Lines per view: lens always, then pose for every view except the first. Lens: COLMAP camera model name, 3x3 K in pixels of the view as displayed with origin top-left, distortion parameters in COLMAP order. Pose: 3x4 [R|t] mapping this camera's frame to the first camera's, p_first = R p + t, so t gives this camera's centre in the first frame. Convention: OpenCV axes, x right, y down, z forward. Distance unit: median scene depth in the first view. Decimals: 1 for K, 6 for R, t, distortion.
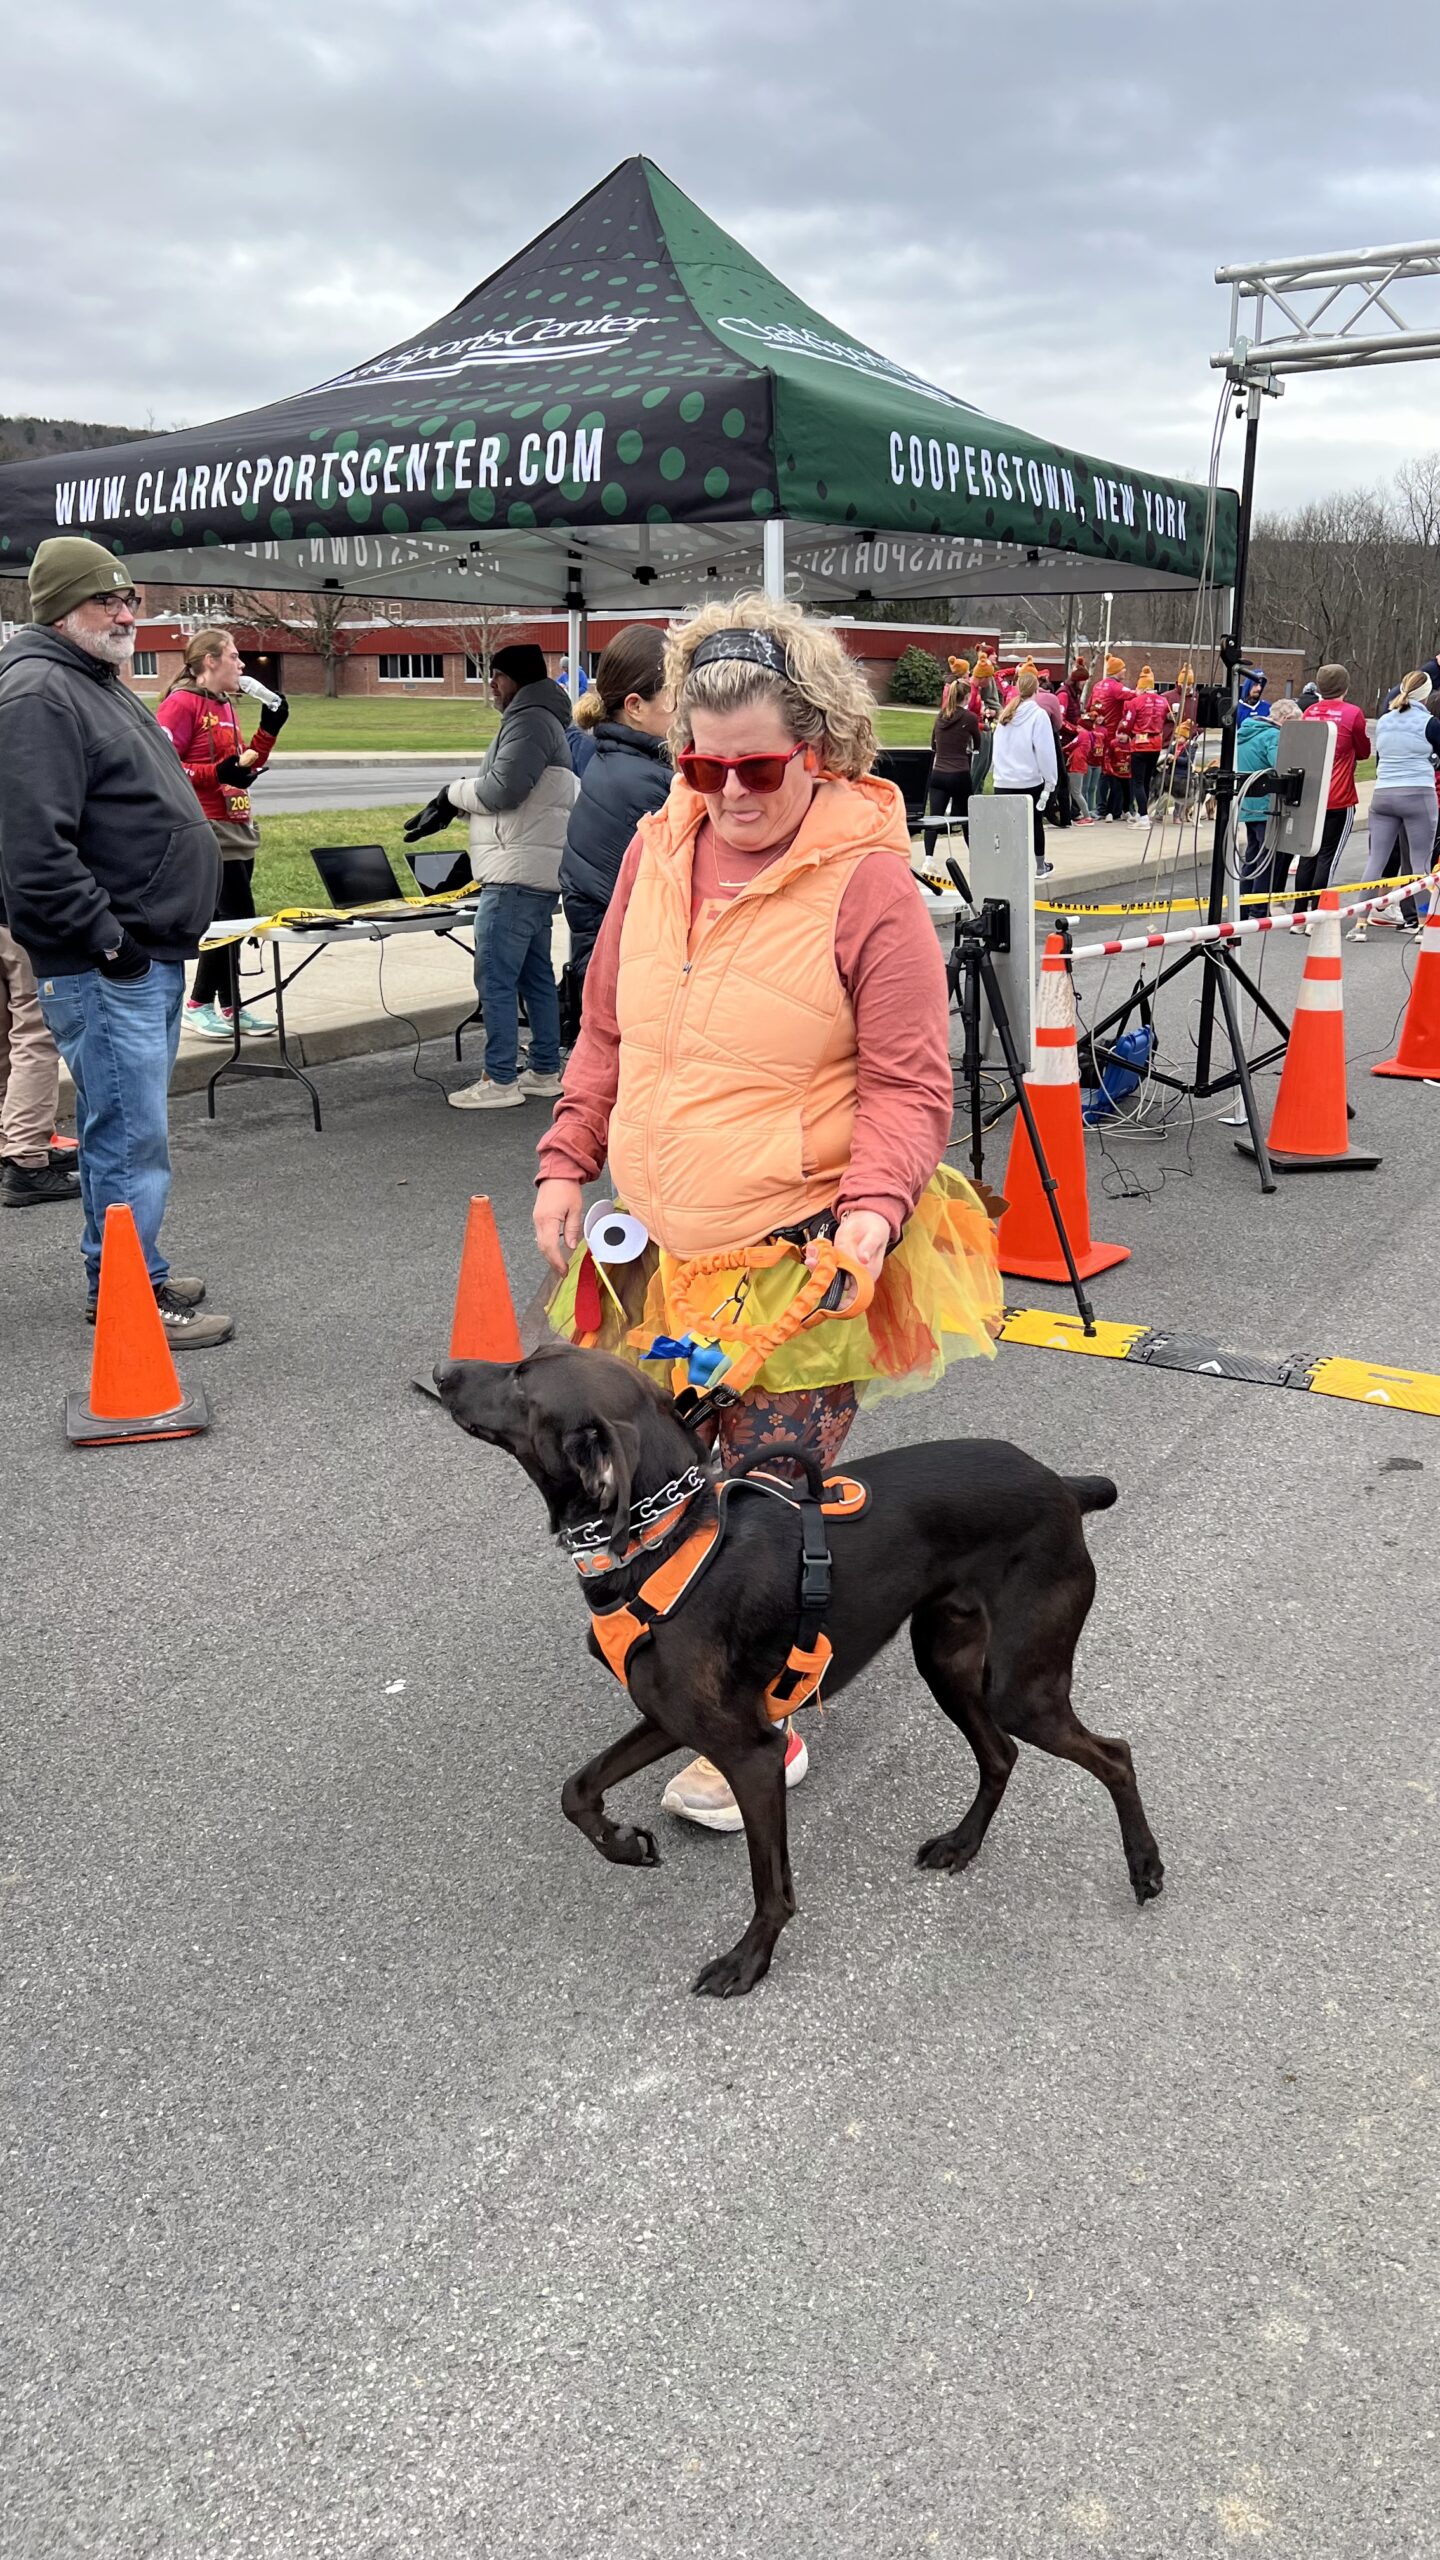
lens RADIAL K [[1927.6, 0, 715.2], [0, 1927.6, 1237.1], [0, 0, 1]] dist [0.050630, -0.039171]
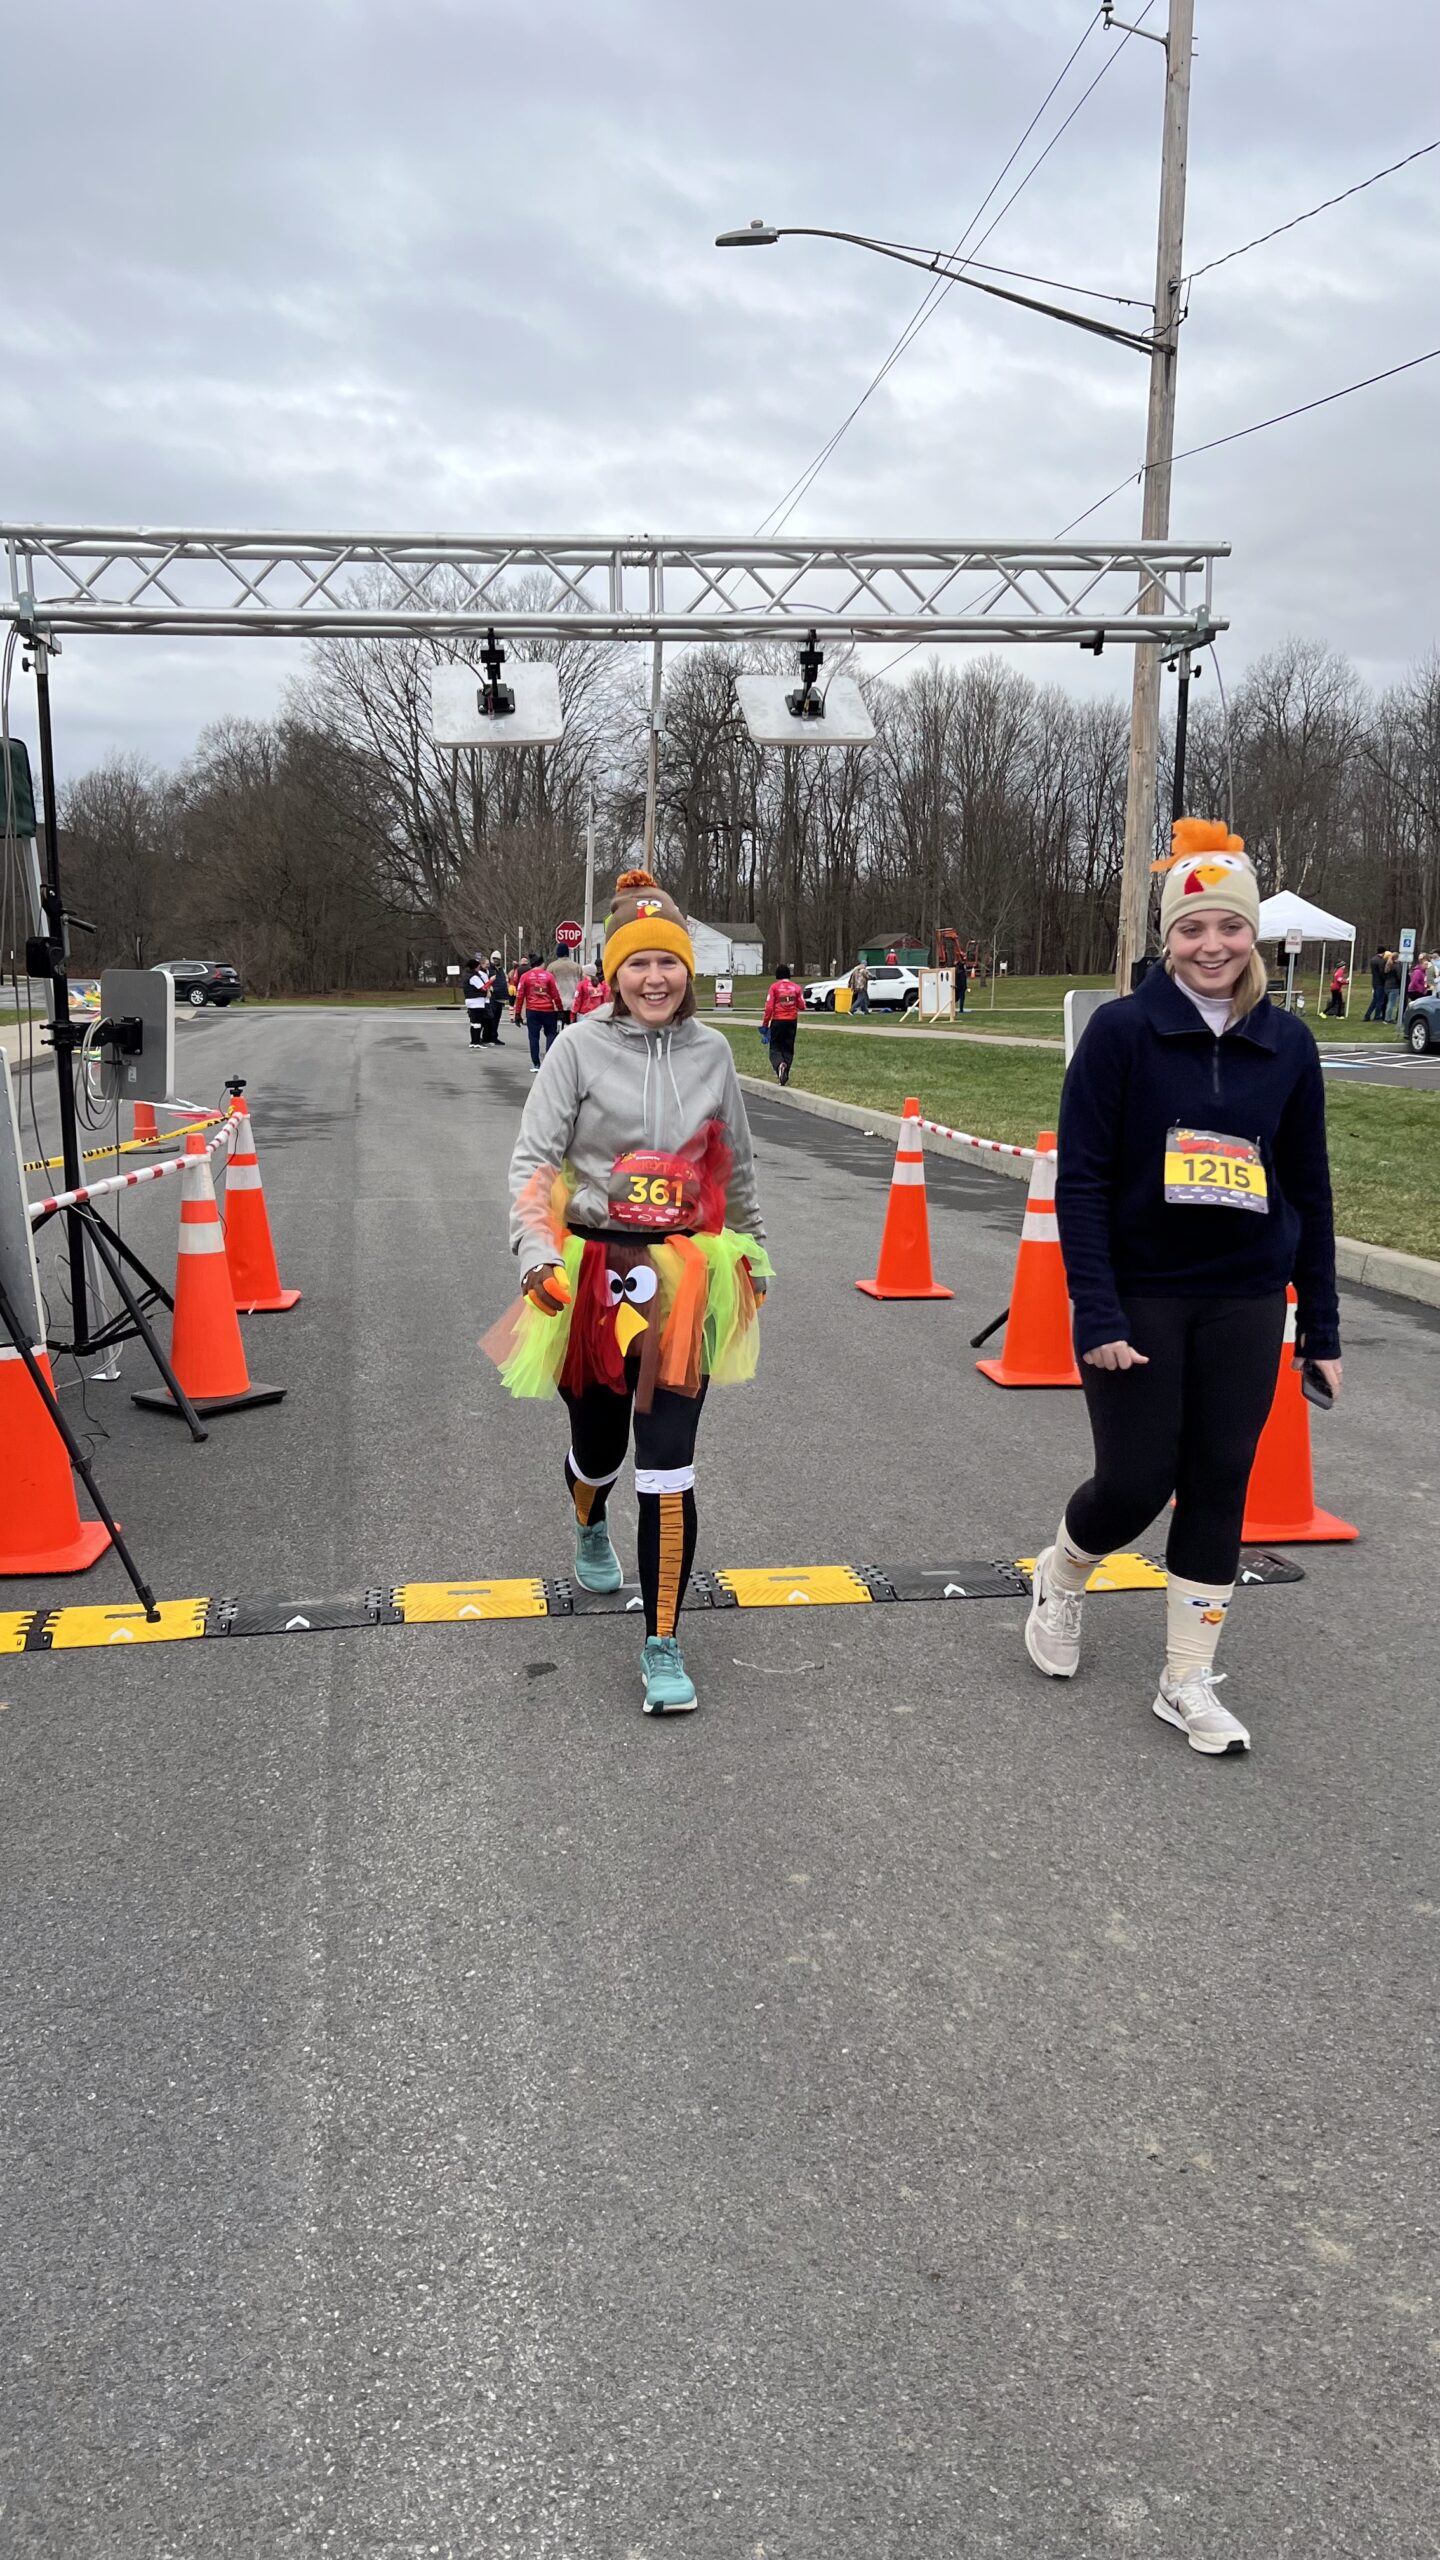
lens RADIAL K [[1927.6, 0, 703.3], [0, 1927.6, 1265.9], [0, 0, 1]] dist [0.050630, -0.039171]
pose [[0.762052, -0.107812, 0.638477, -0.135274], [0.177295, 0.983100, -0.045606, -0.020318], [-0.622770, 0.147953, 0.768289, 0.078329]]
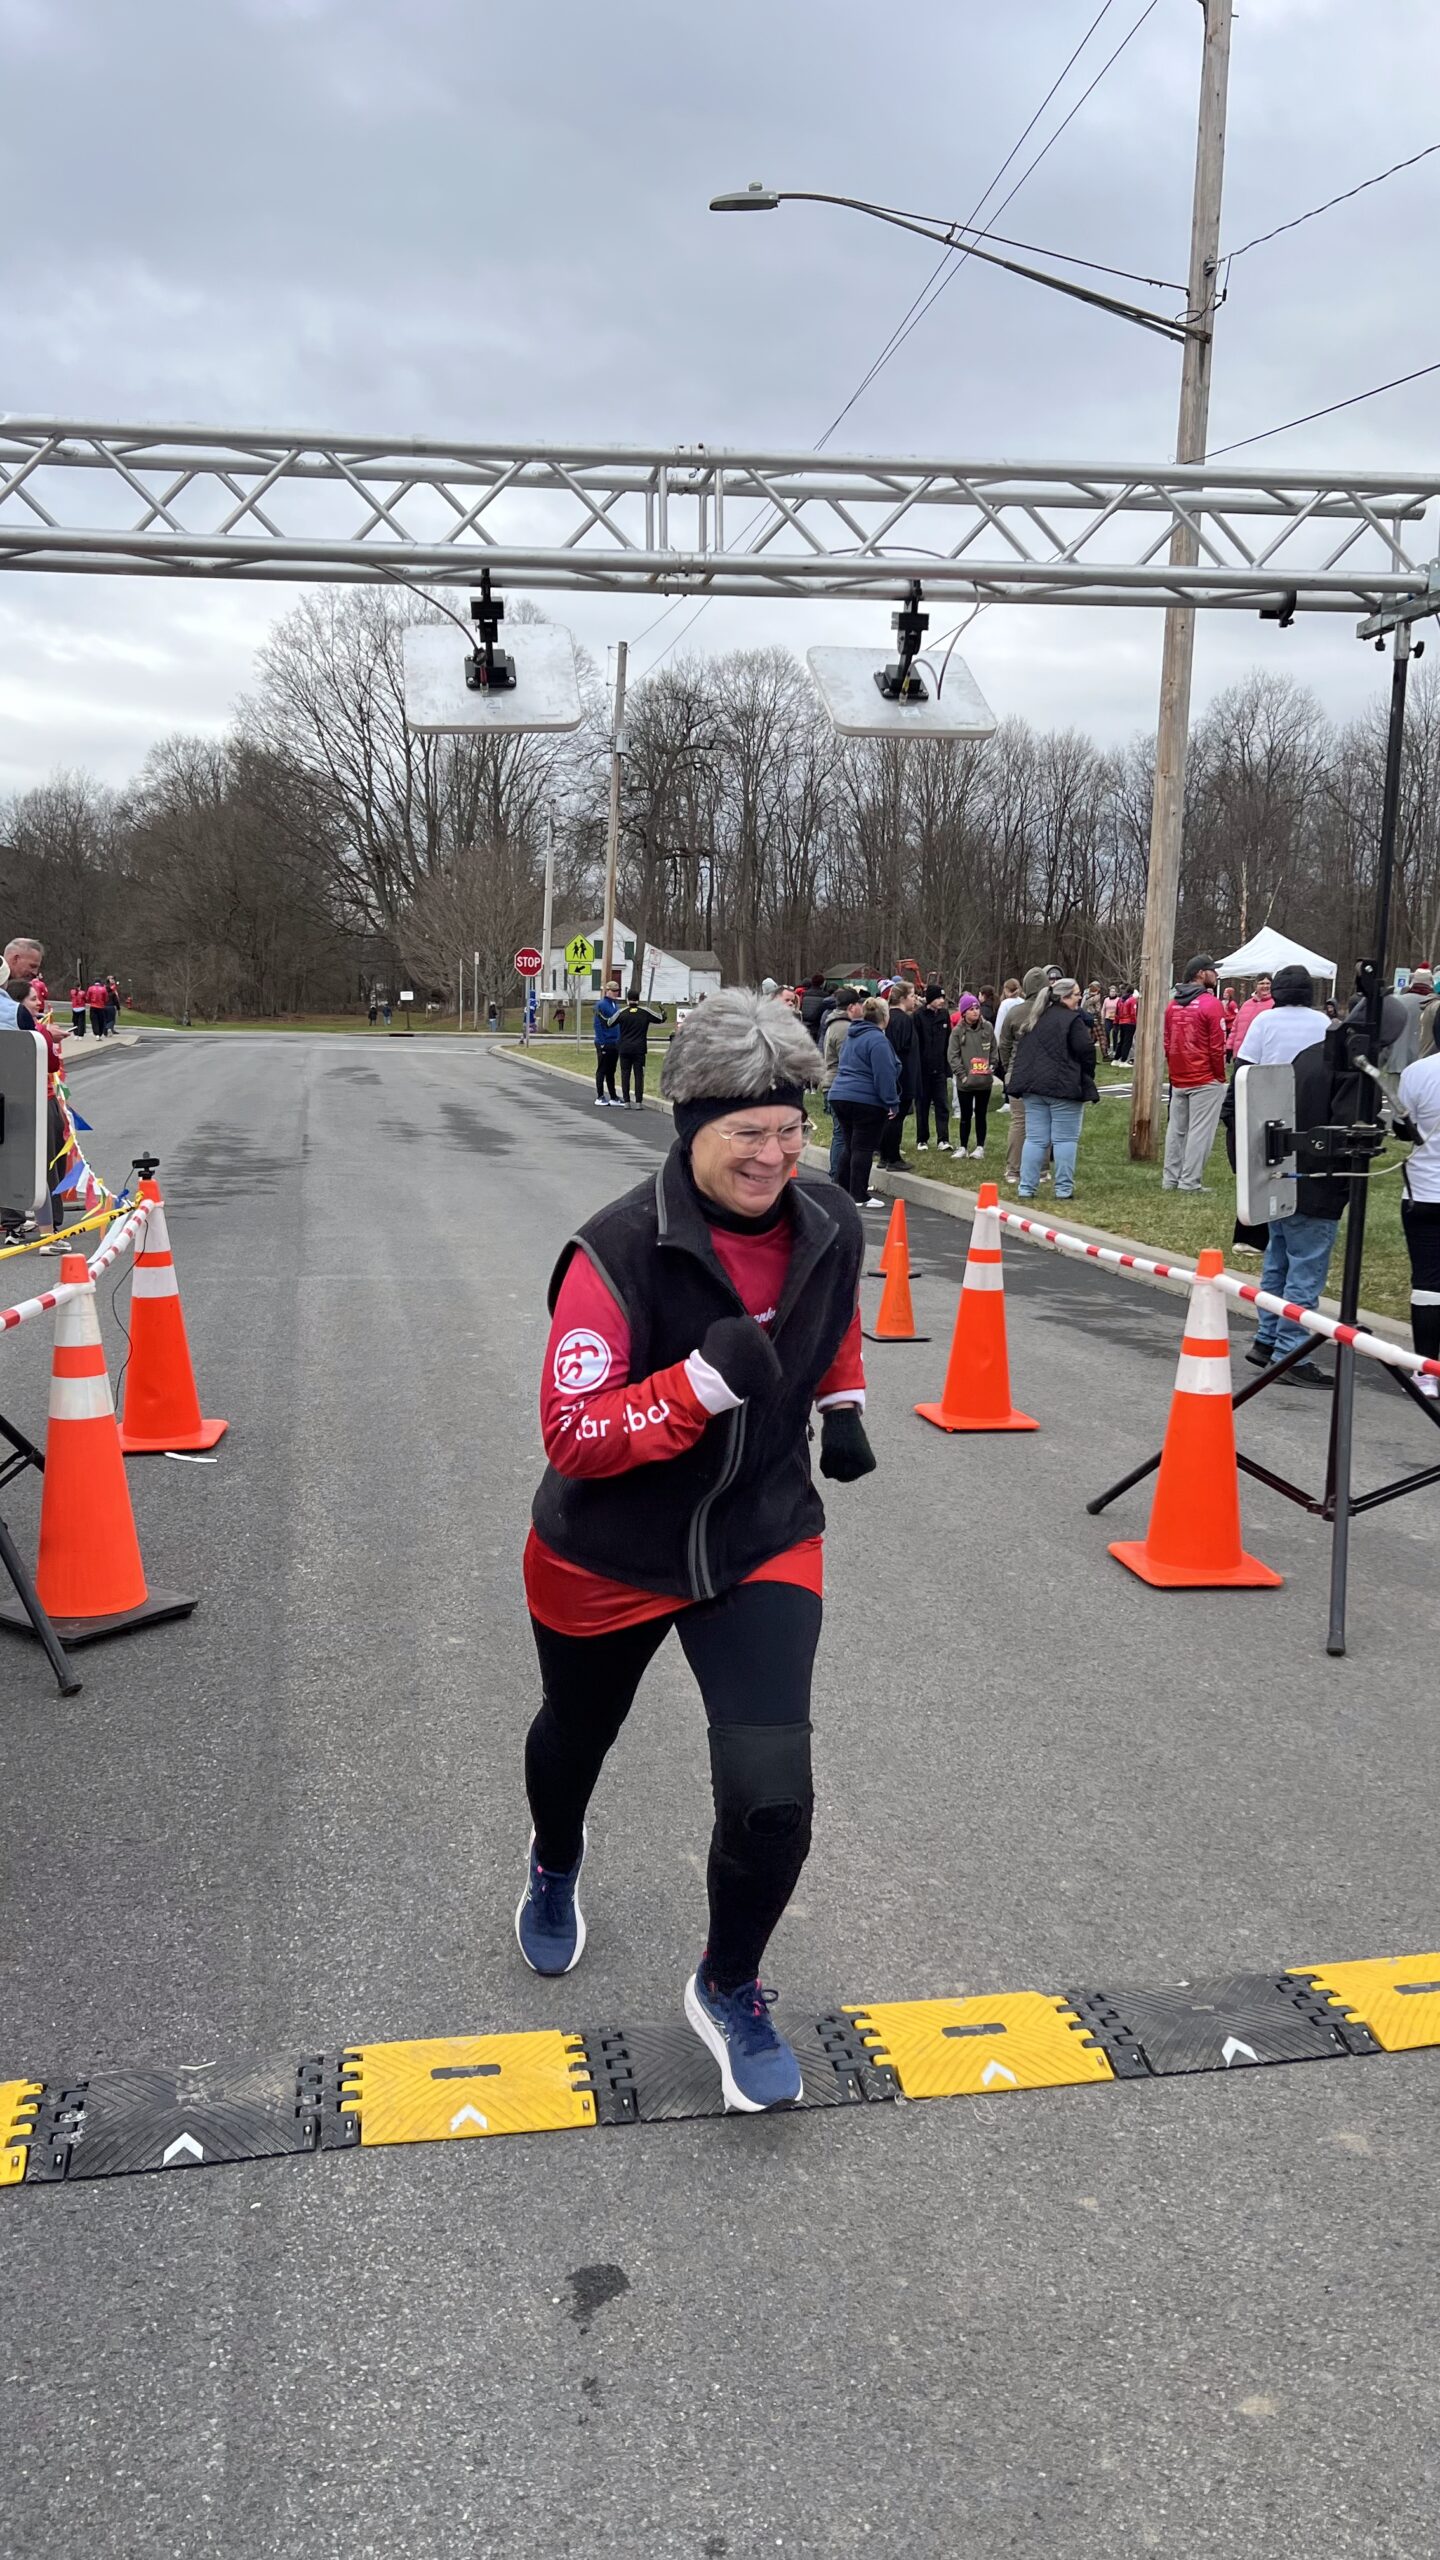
lens RADIAL K [[1927.6, 0, 721.4], [0, 1927.6, 1276.9], [0, 0, 1]] dist [0.050630, -0.039171]
pose [[0.740016, -0.098156, 0.665388, 0.009722], [0.173009, 0.983784, -0.047288, -0.097371], [-0.649956, 0.150112, 0.744999, 0.307124]]
